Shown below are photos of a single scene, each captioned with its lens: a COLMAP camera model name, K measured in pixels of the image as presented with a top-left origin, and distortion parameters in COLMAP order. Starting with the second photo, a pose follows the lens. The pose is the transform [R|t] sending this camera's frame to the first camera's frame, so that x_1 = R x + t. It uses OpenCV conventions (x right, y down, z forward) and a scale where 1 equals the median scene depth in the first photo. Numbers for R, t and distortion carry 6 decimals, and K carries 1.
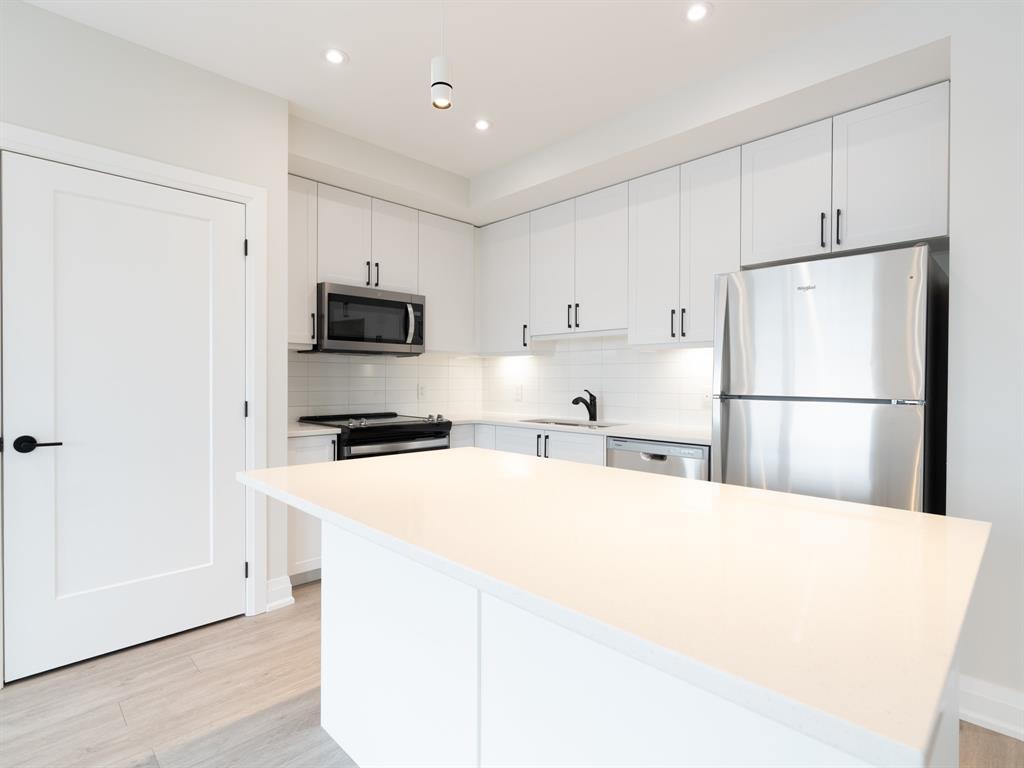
lens RADIAL K [[515.8, 0, 512.0], [0, 515.8, 390.4], [0, 0, 1]] dist [-0.002634, 0.002927]
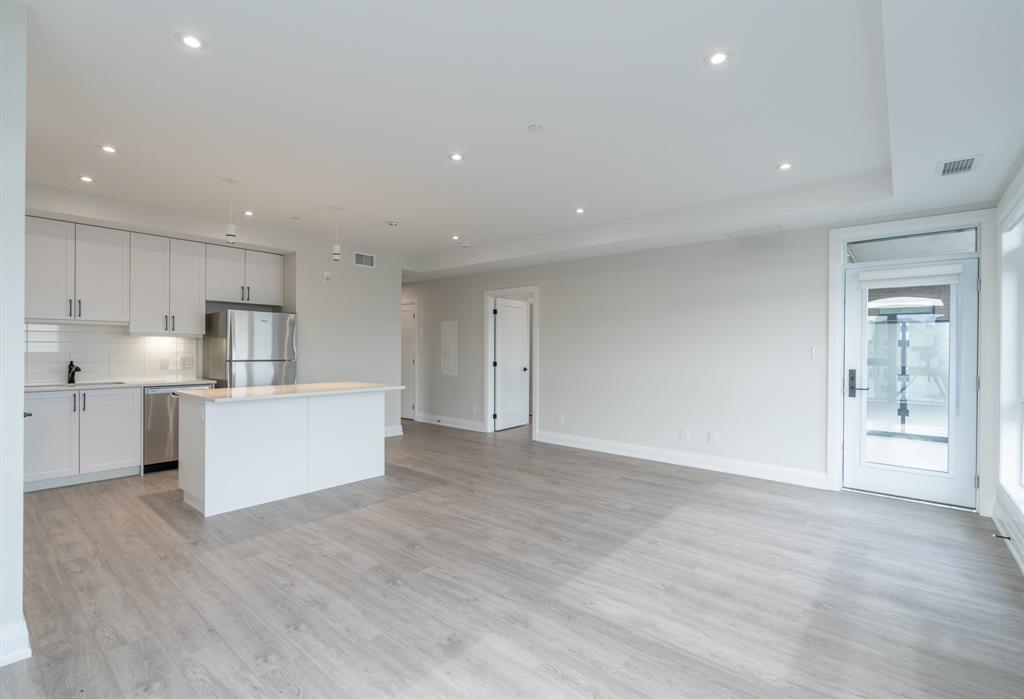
lens RADIAL K [[491.3, 0, 511.0], [0, 491.3, 352.8], [0, 0, 1]] dist [-0.000070, 0.000017]
pose [[-0.095845, -0.013239, 0.995308, -1.558719], [0.012919, 0.999811, 0.014543, -0.032641], [-0.995312, 0.014252, -0.095656, -0.052016]]
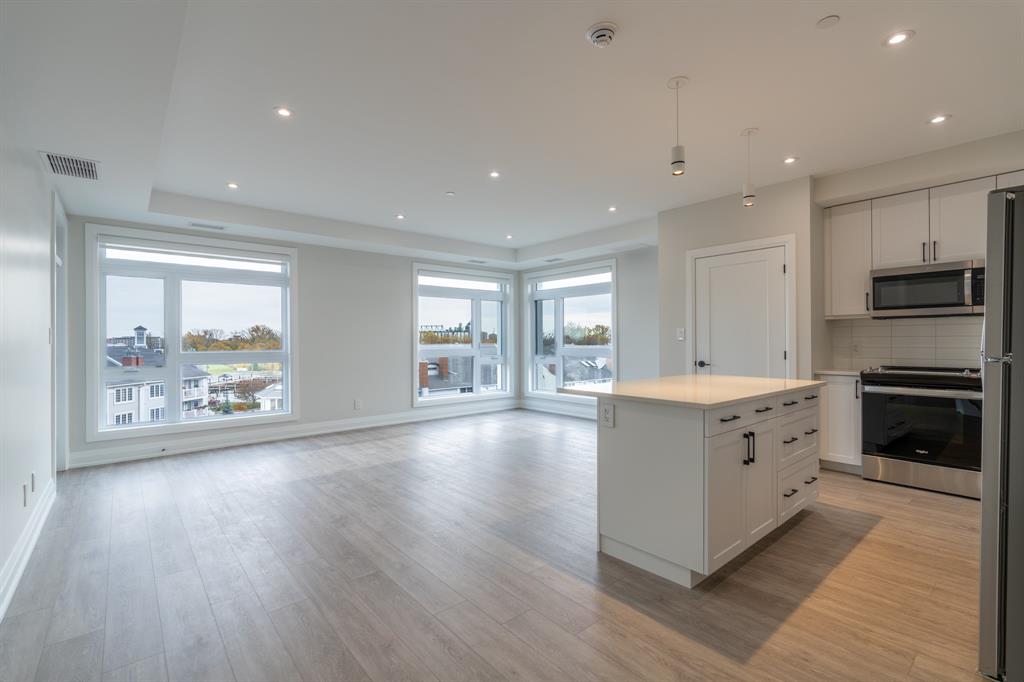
lens RADIAL K [[443.3, 0, 508.7], [0, 443.3, 337.5], [0, 0, 1]] dist [-0.016694, 0.000242]
pose [[-0.091270, -0.010008, -0.995776, 0.895905], [-0.014738, 0.999854, -0.008698, -0.000913], [0.995717, 0.013882, -0.091404, 0.123249]]
